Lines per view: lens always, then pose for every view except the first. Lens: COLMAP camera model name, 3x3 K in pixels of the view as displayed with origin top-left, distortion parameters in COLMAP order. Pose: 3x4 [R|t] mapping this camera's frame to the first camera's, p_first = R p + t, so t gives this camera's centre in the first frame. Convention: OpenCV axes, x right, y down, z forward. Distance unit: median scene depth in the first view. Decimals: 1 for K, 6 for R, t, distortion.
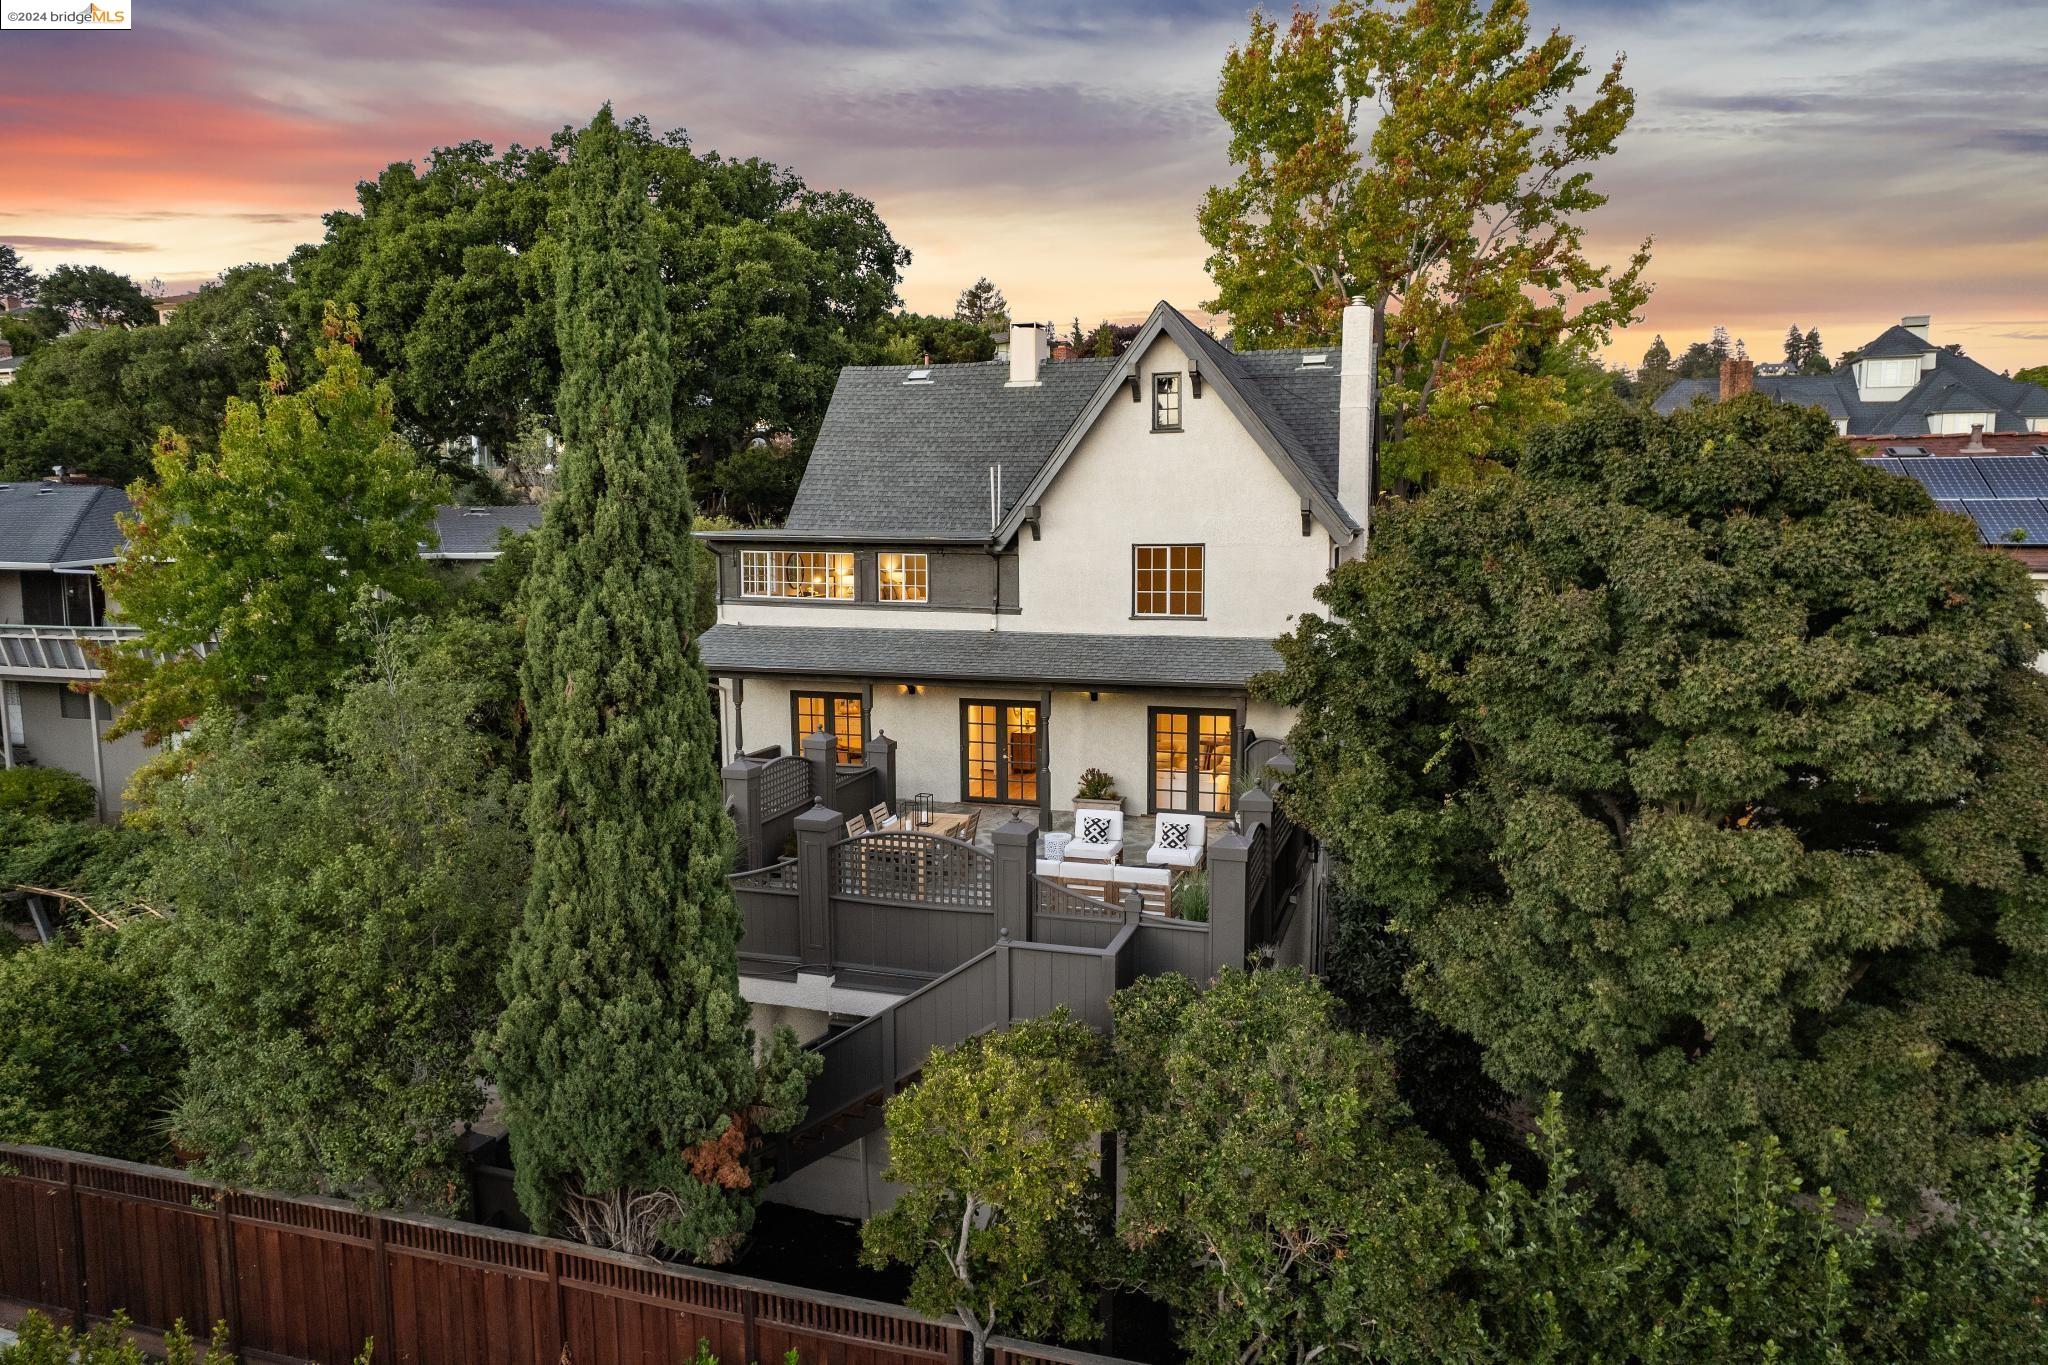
lens RADIAL K [[1325.4, 0, 1029.8], [0, 1325.4, 667.7], [0, 0, 1]] dist [-0.073034, 0.068442]
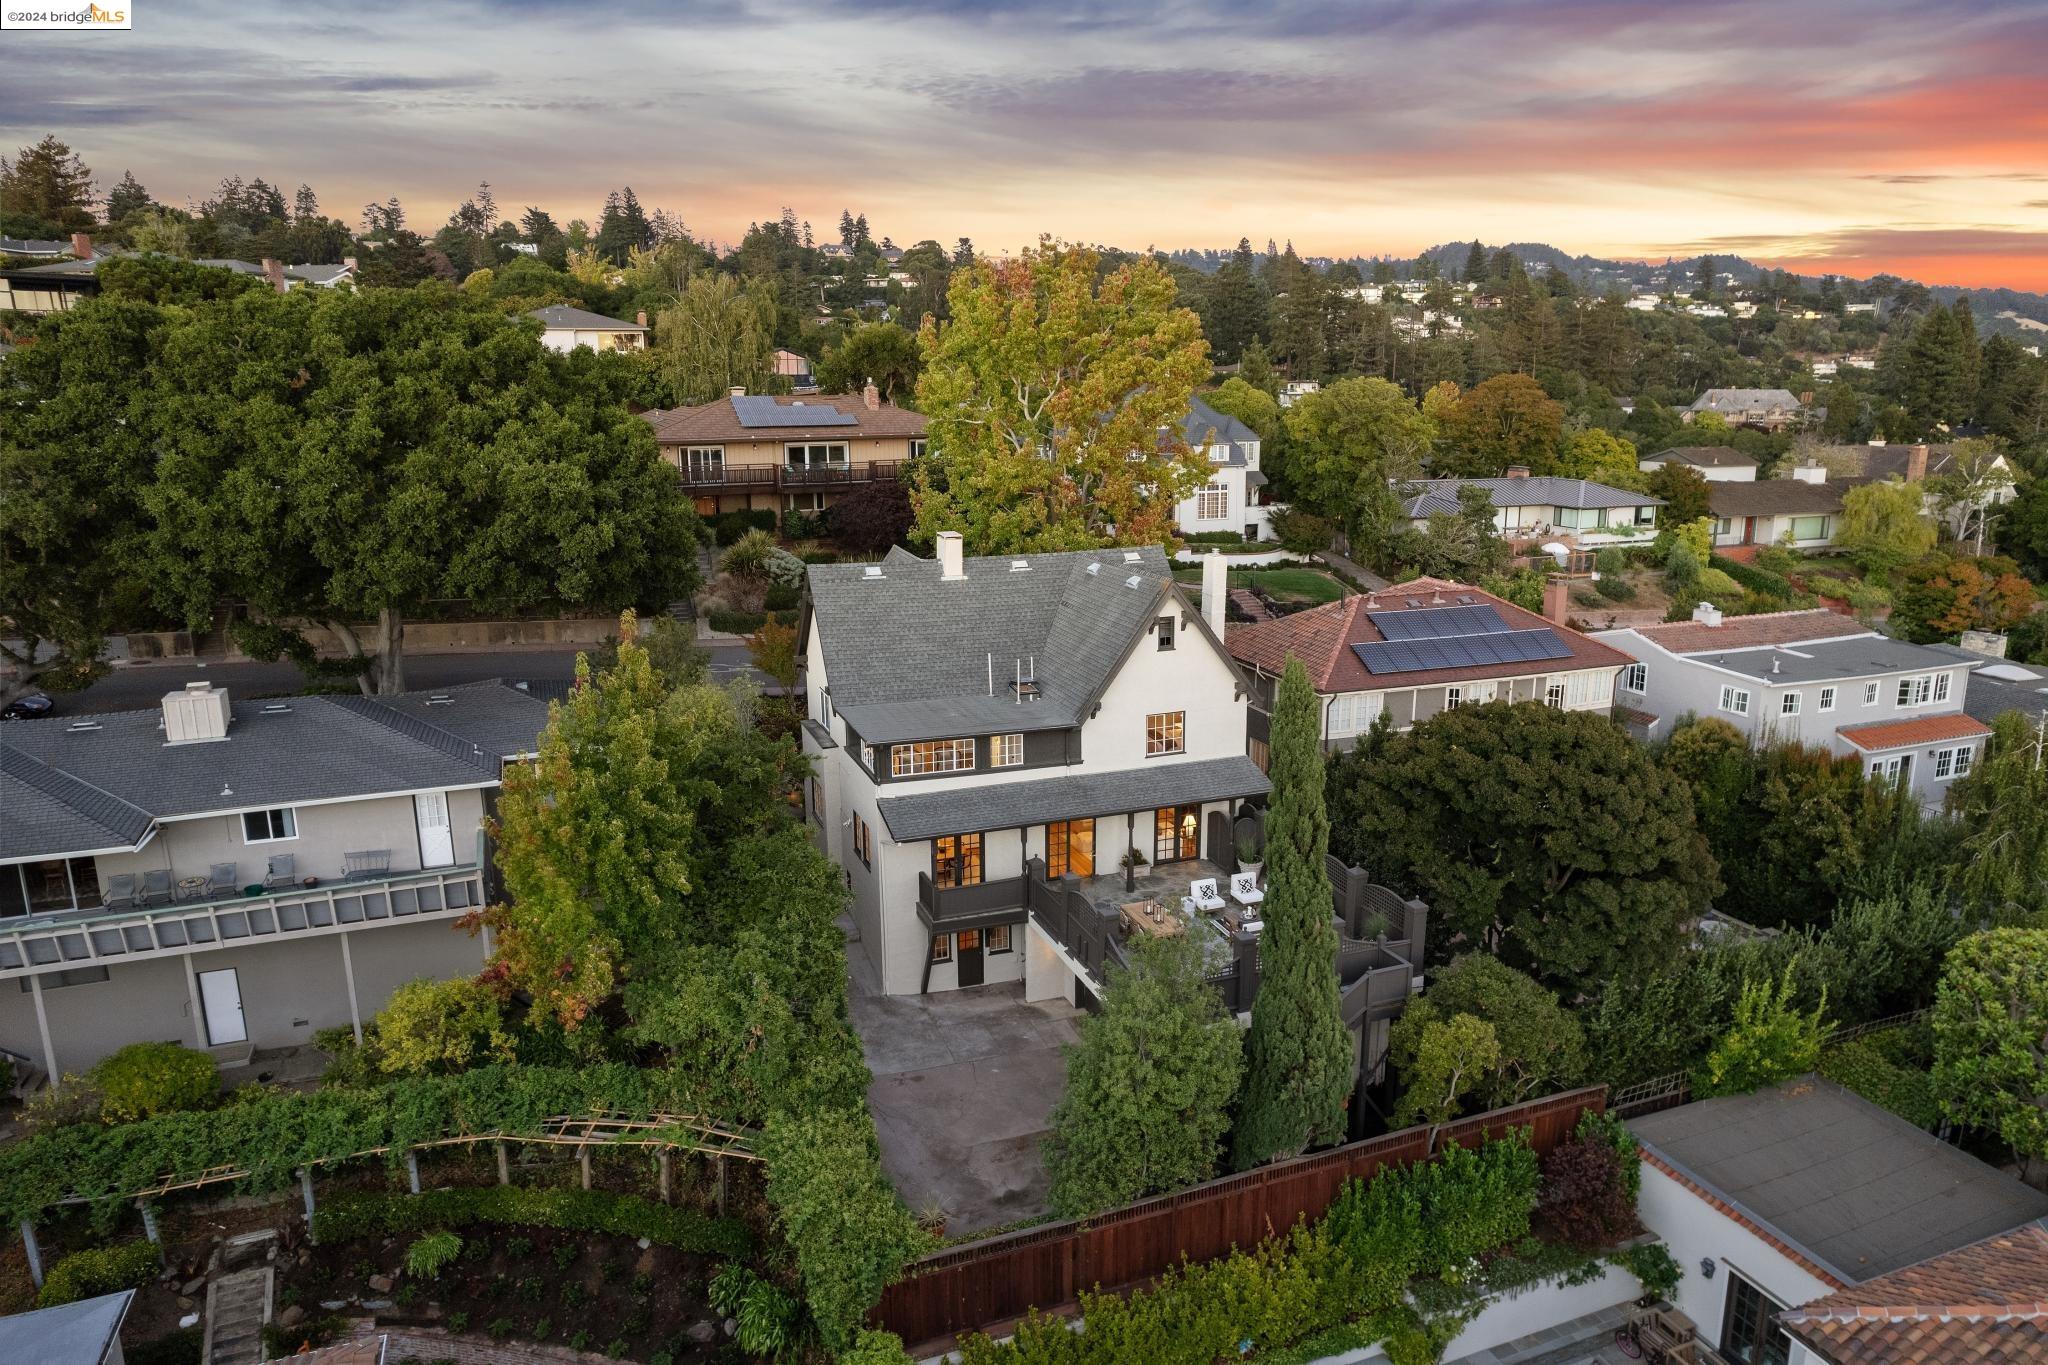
lens RADIAL K [[1312.1, 0, 1025.7], [0, 1312.1, 666.8], [0, 0, 1]] dist [-0.074411, 0.069290]
pose [[0.789282, -0.136262, 0.598720, -1.016421], [0.074037, 0.989071, 0.127501, -0.370985], [-0.609551, -0.056307, 0.790745, -0.221565]]
